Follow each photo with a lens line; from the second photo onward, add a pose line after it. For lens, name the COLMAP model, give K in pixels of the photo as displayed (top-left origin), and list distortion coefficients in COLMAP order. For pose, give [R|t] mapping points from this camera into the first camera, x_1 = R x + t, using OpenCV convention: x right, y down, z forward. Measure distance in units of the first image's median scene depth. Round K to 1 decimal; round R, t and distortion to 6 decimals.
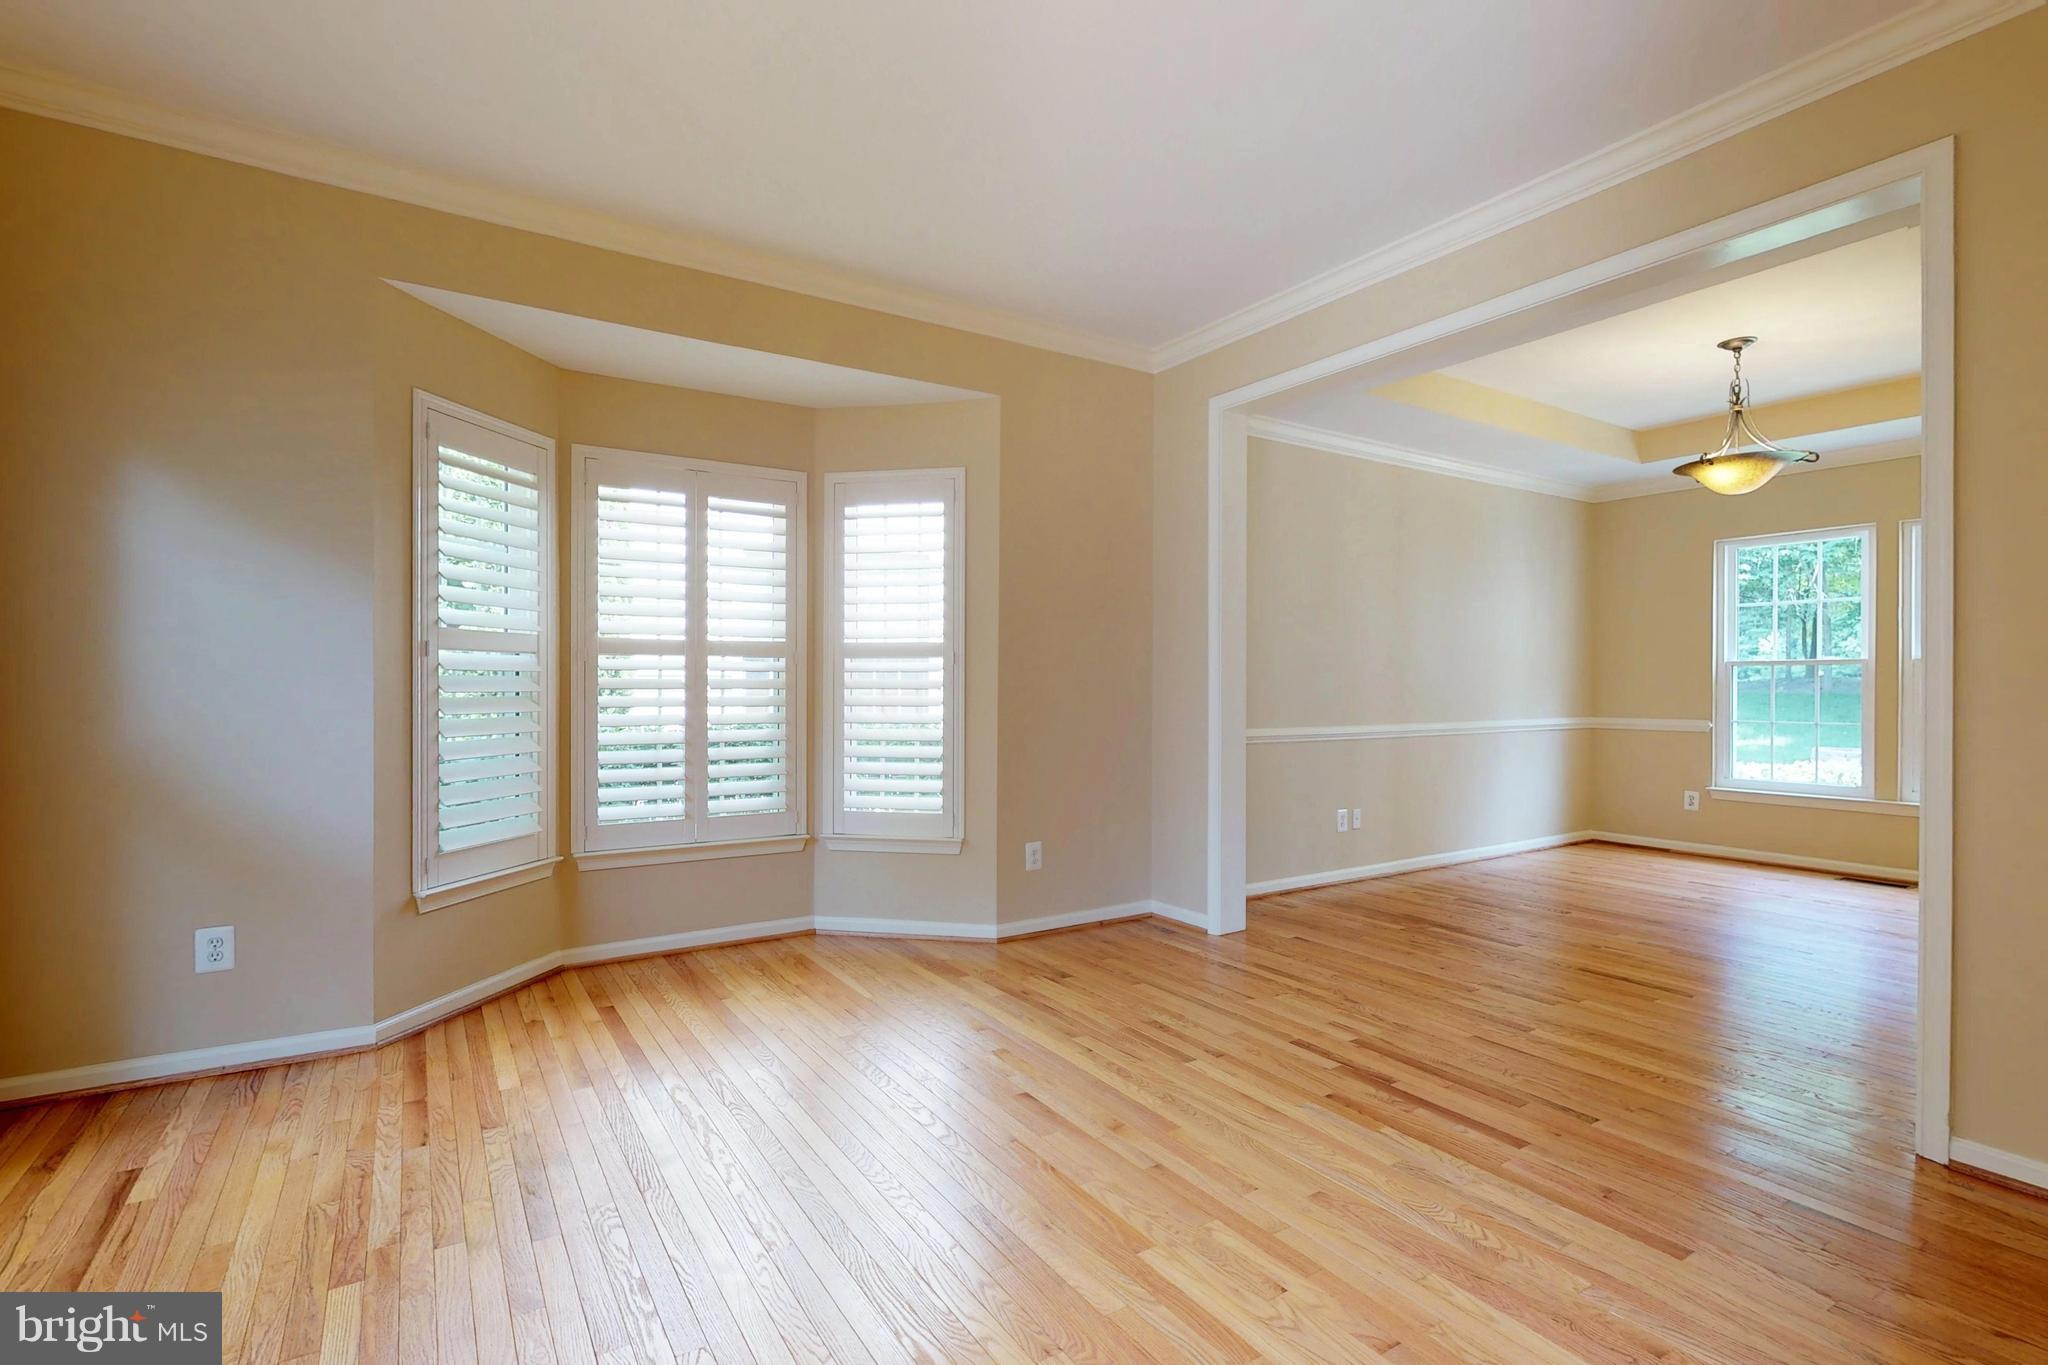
lens RADIAL K [[947.2, 0, 1024.0], [0, 947.2, 682.5], [0, 0, 1]] dist [-0.001326, -0.000324]
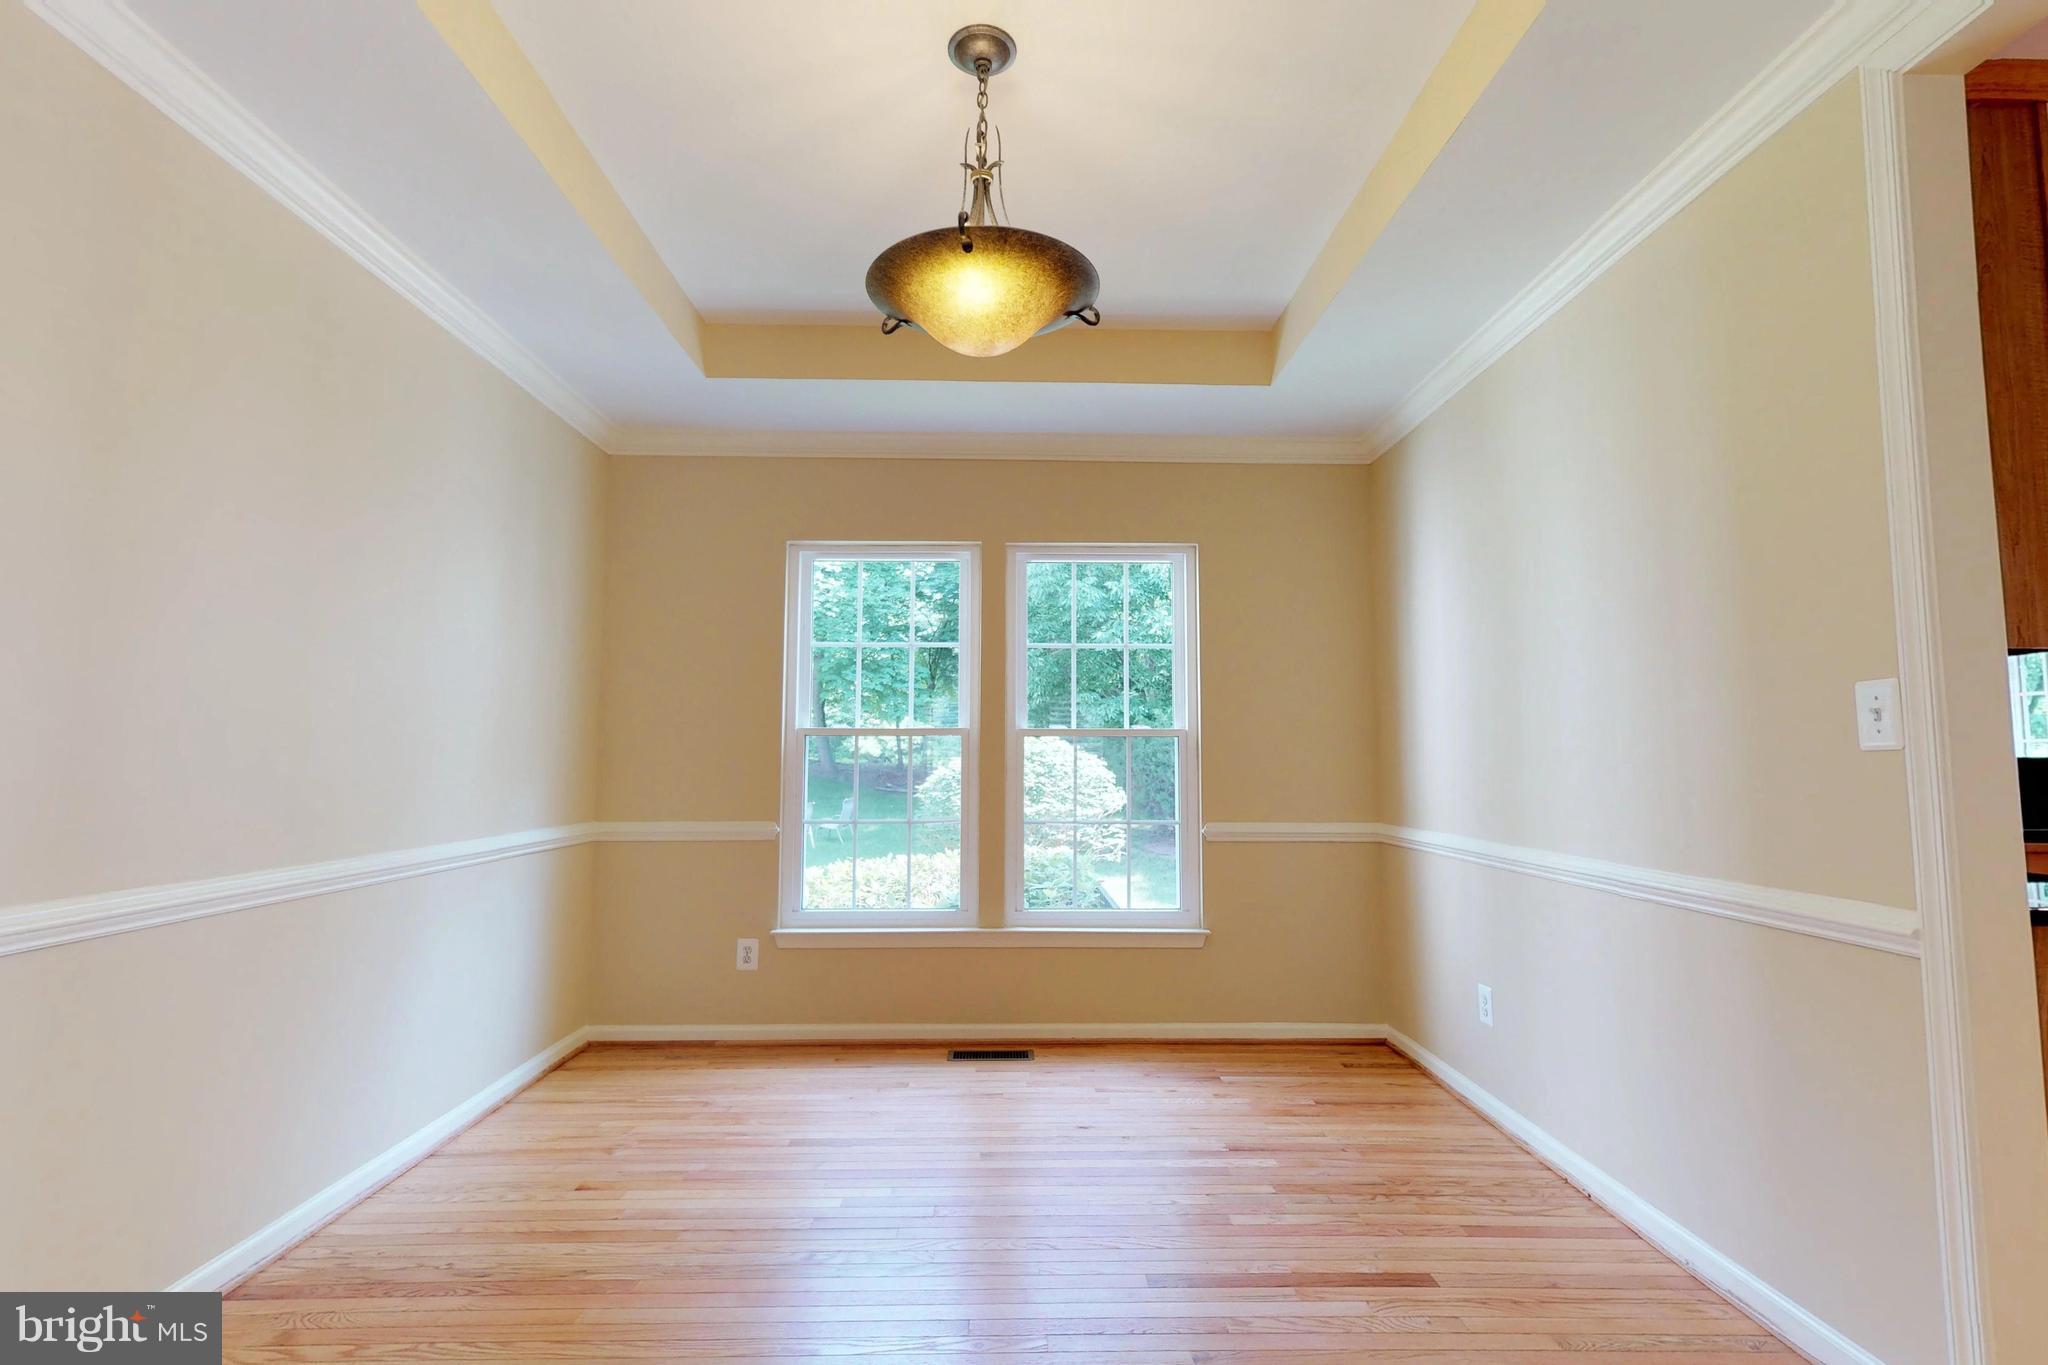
lens RADIAL K [[947.2, 0, 1024.0], [0, 947.2, 682.5], [0, 0, 1]] dist [-0.001326, -0.000324]
pose [[0.522293, 0.068773, 0.849988, 0.267544], [0.000598, 0.996713, -0.081013, -0.001618], [-0.852766, 0.042821, 0.520535, 0.526868]]
